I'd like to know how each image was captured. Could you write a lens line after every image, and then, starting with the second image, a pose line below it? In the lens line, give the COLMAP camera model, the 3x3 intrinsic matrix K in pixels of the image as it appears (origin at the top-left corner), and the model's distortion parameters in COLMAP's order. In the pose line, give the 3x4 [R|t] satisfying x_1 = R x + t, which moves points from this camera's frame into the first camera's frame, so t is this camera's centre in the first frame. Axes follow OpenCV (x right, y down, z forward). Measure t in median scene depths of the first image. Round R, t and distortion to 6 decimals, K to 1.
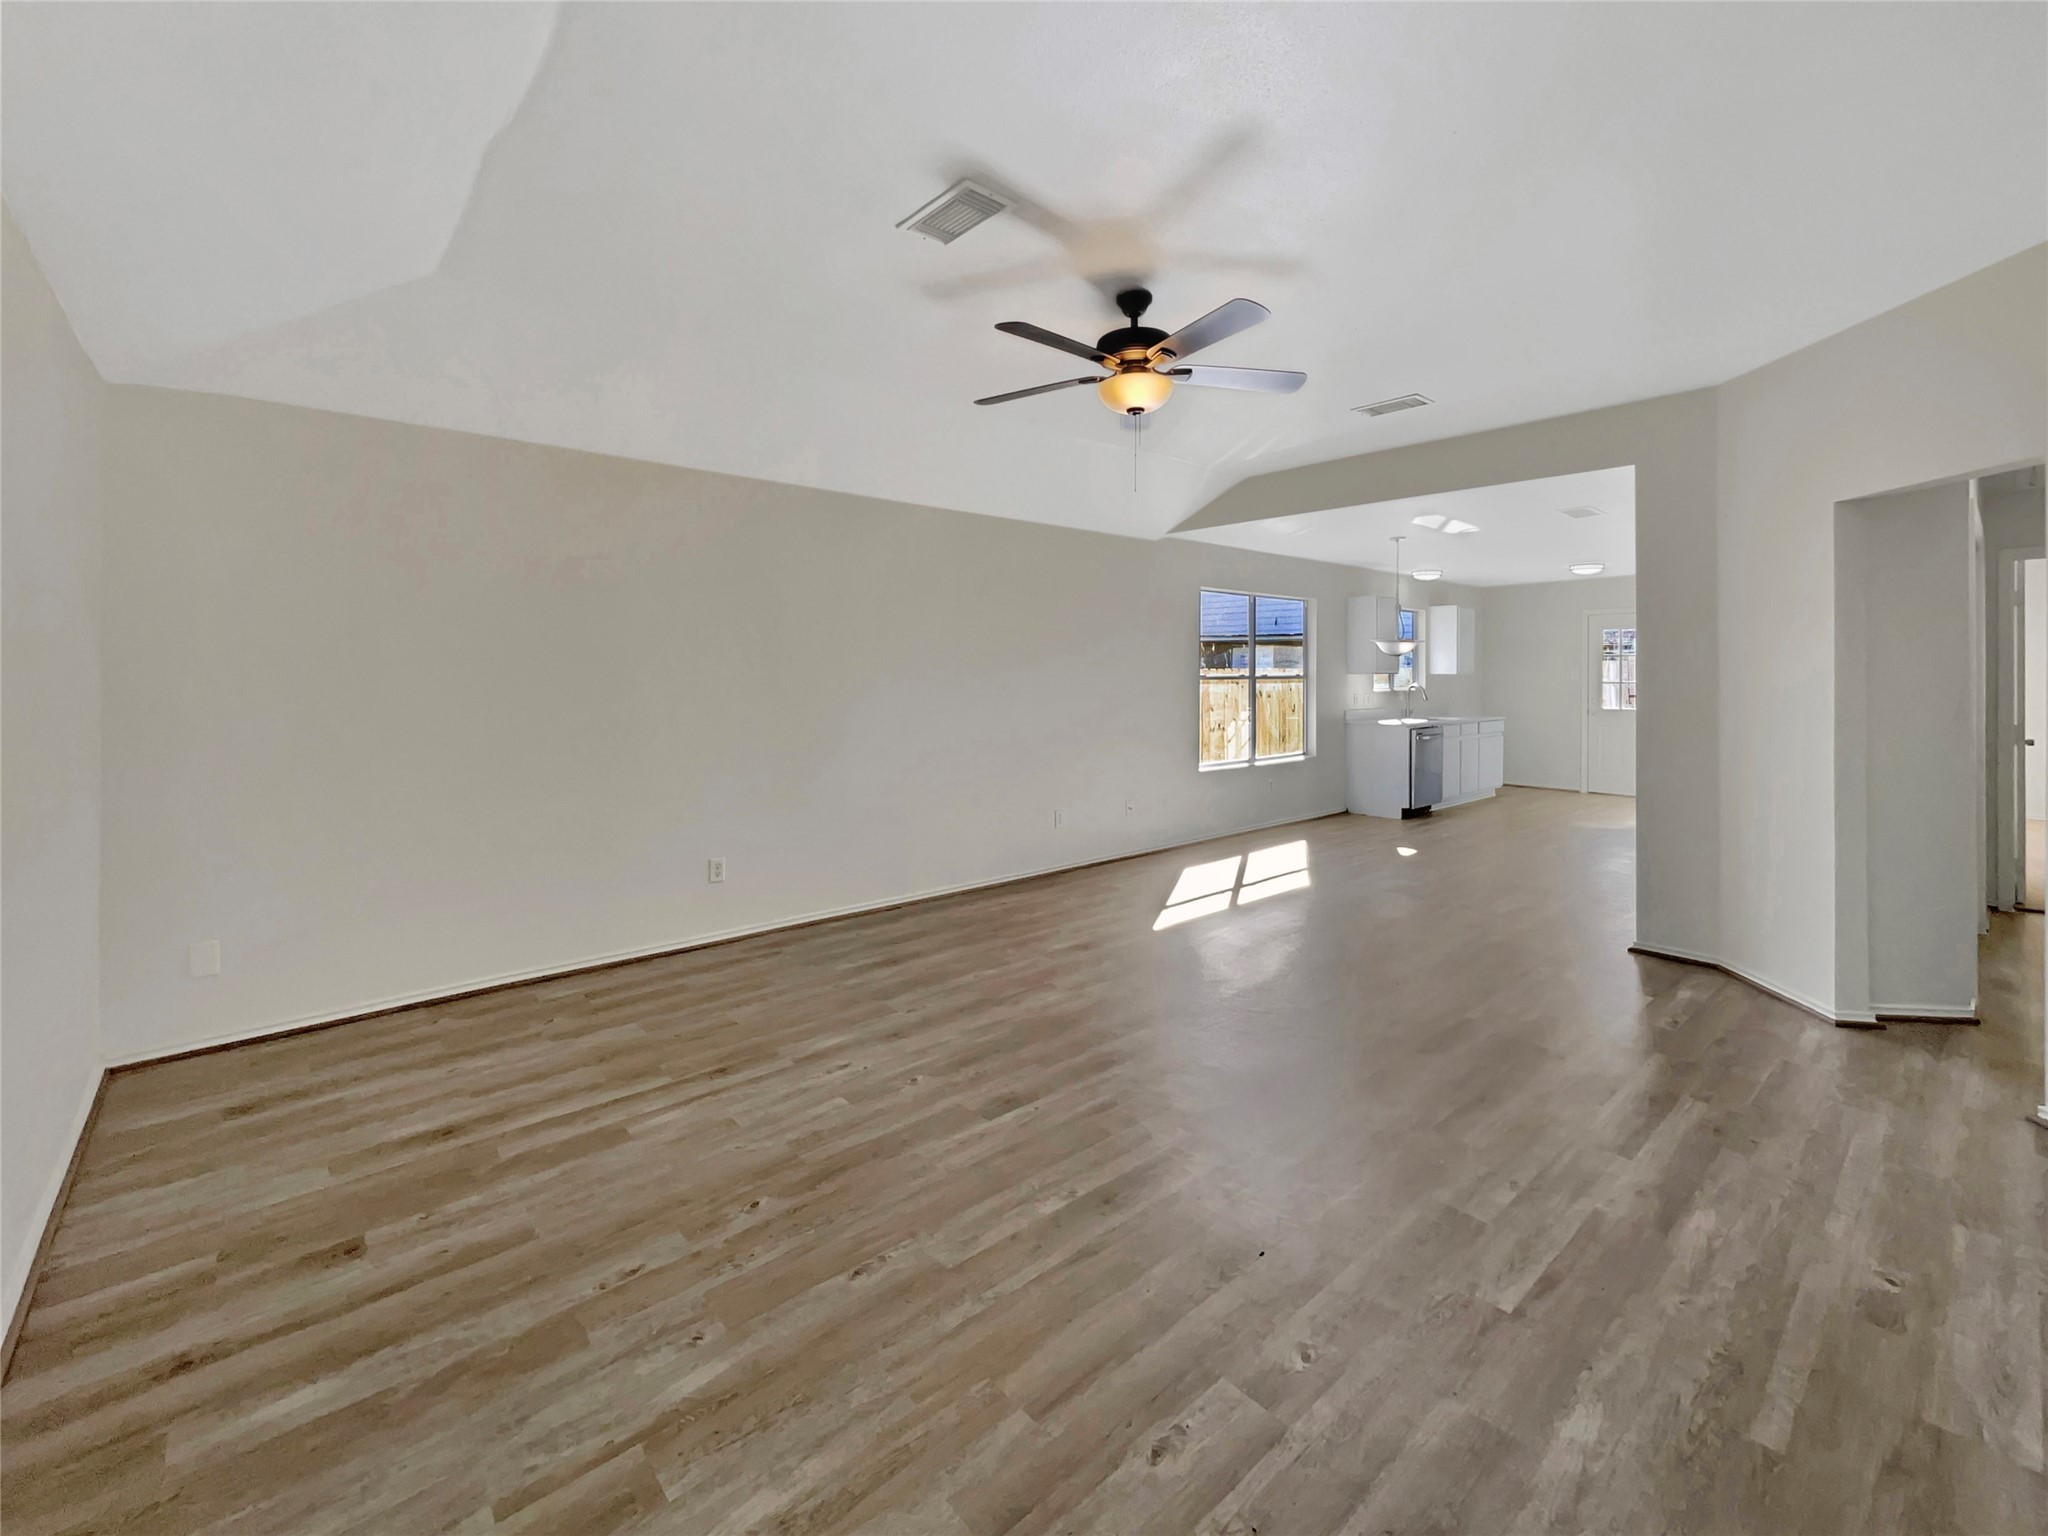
lens RADIAL K [[885.2, 0, 1038.5], [0, 885.2, 678.6], [0, 0, 1]] dist [-0.000637, 0.000235]
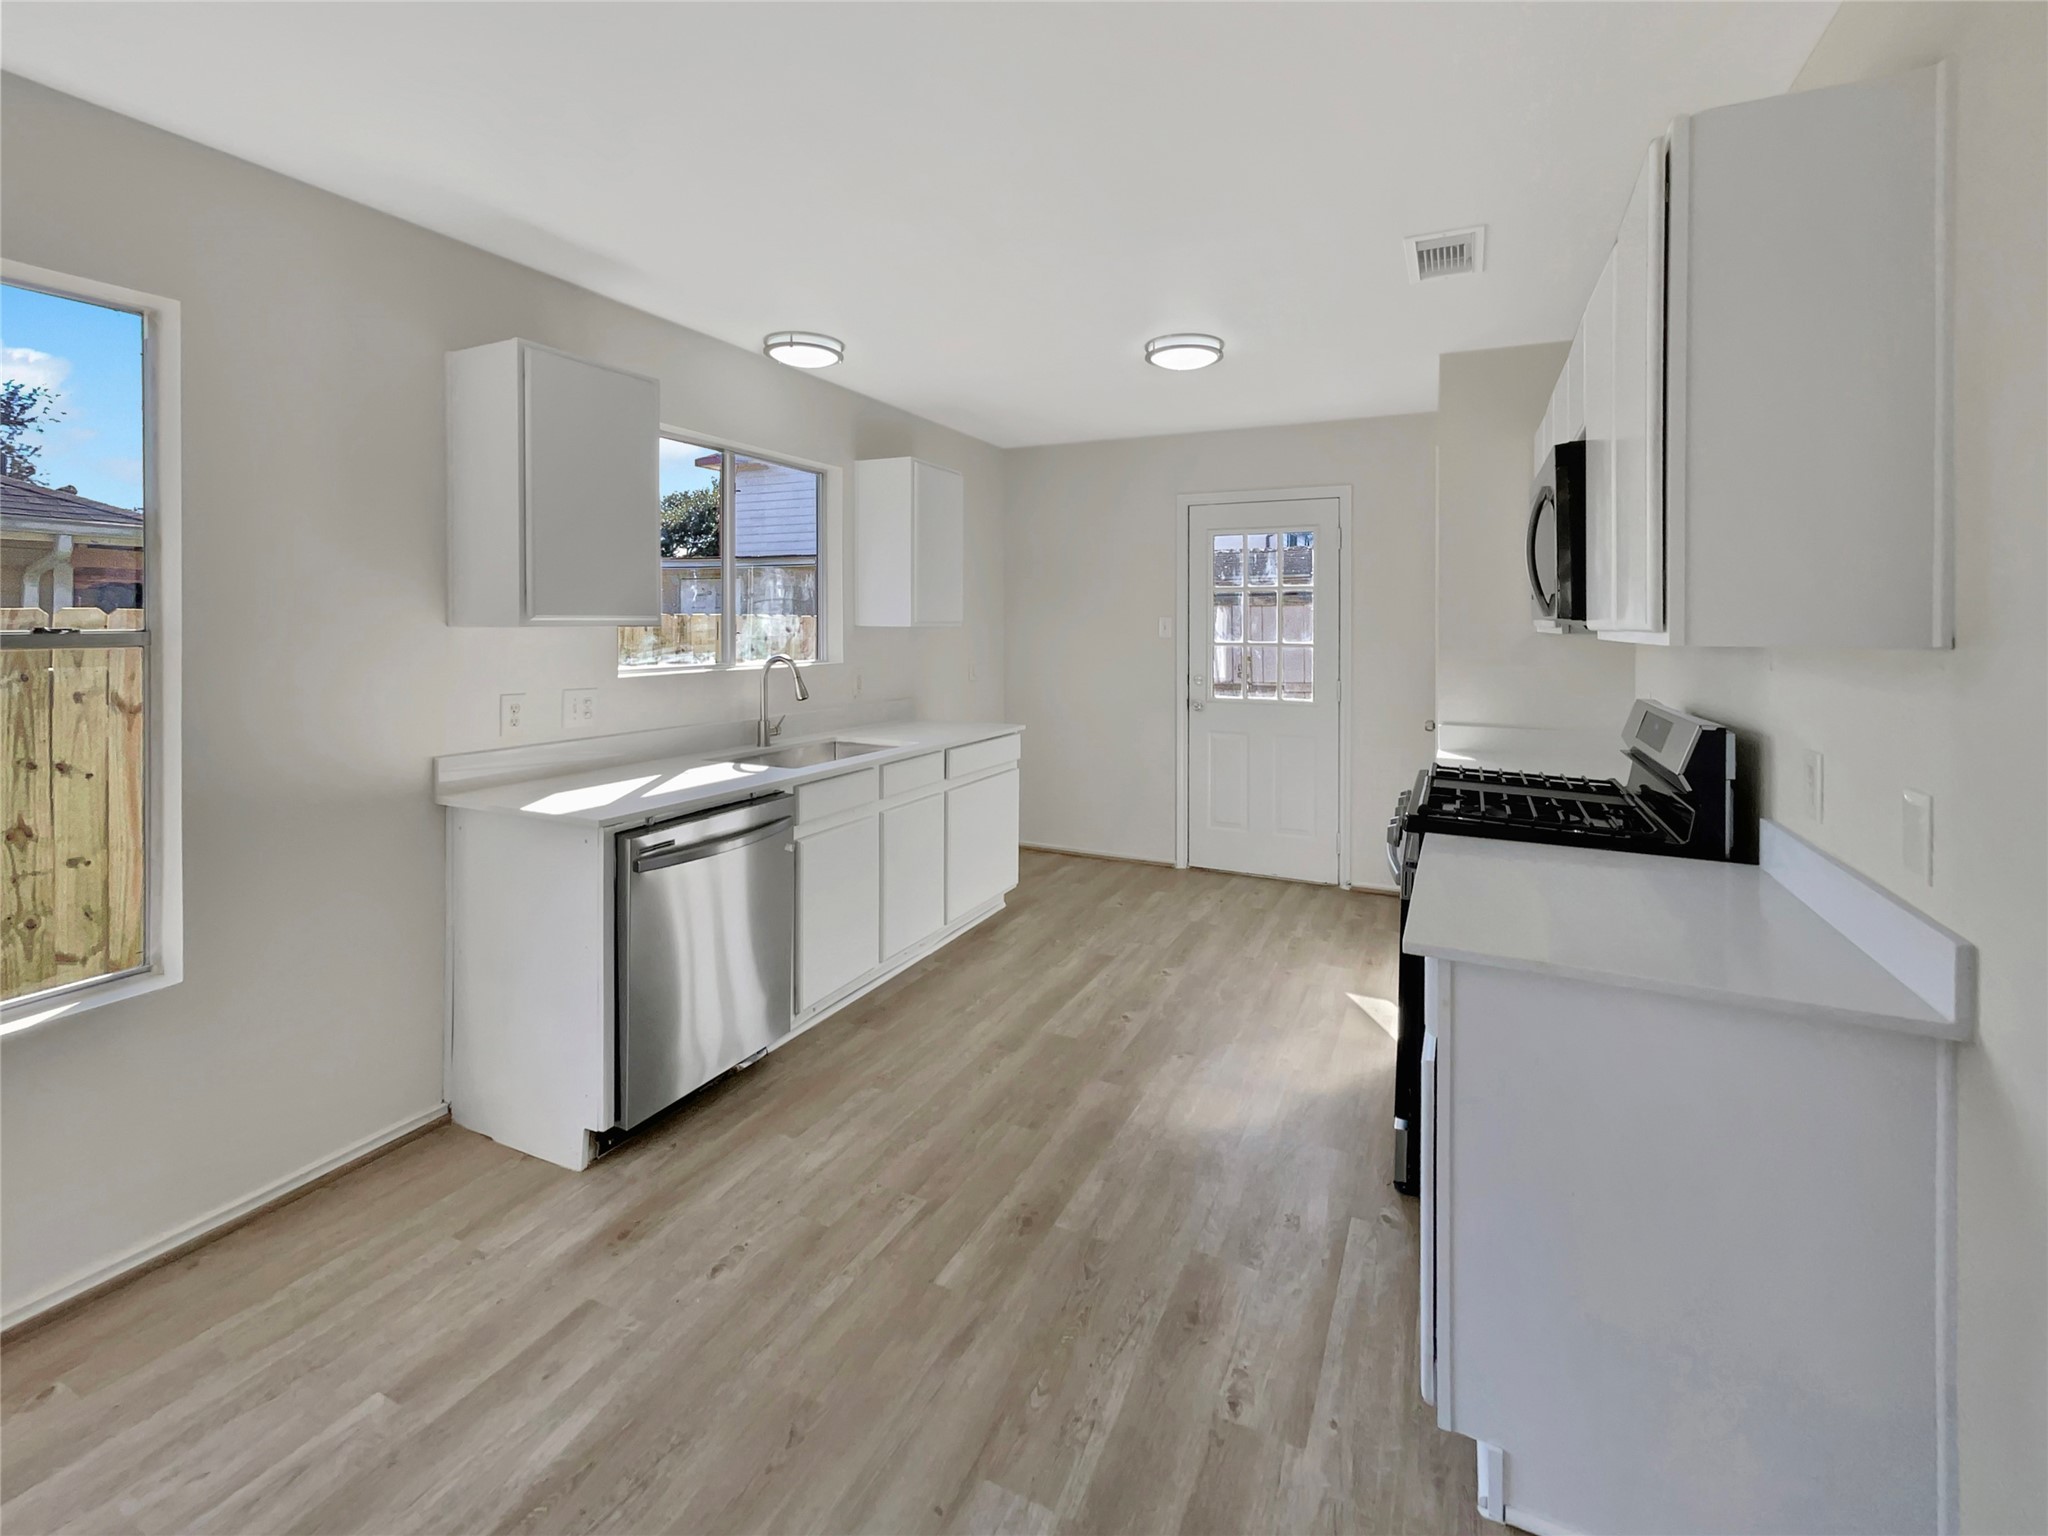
lens RADIAL K [[885.9, 0, 1060.2], [0, 885.9, 618.0], [0, 0, 1]] dist [-0.000529, -0.000051]
pose [[0.917468, 0.005058, 0.397777, 1.125410], [-0.000157, 0.999924, -0.012354, -0.012208], [-0.397810, 0.011273, 0.917399, 1.805809]]
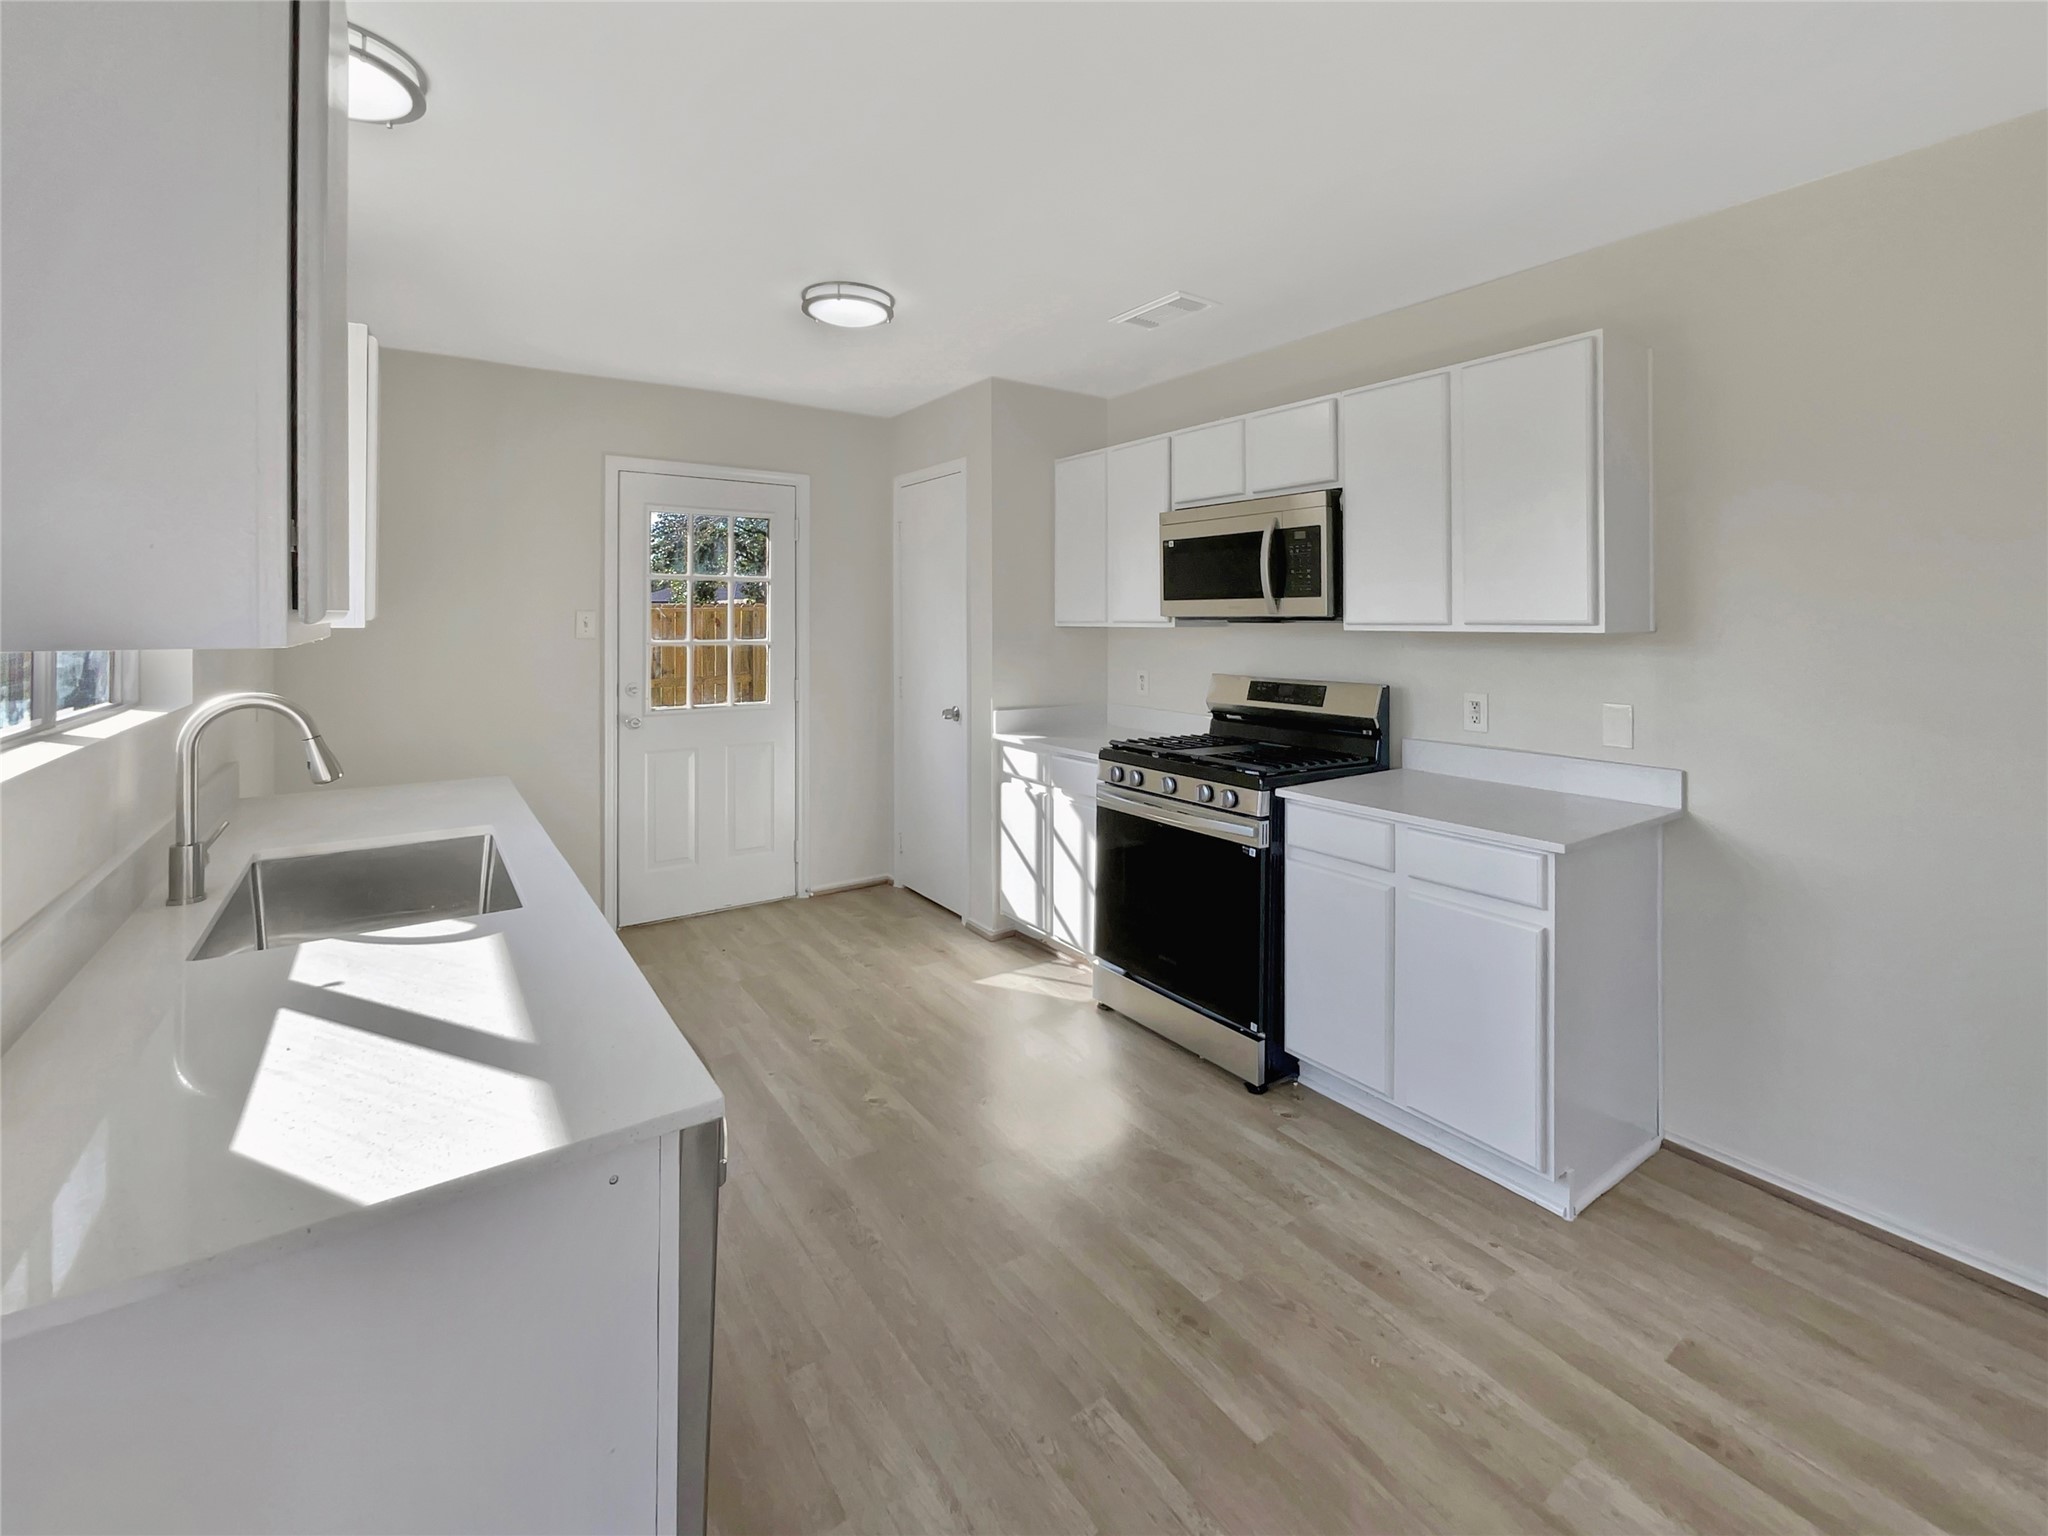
lens RADIAL K [[885.0, 0, 1032.6], [0, 885.0, 617.1], [0, 0, 1]] dist [-0.000037, 0.000430]
pose [[0.114310, 0.006971, 0.993421, 0.814238], [0.003214, 0.999968, -0.007386, -0.011667], [-0.993440, 0.004038, 0.114284, 2.425271]]
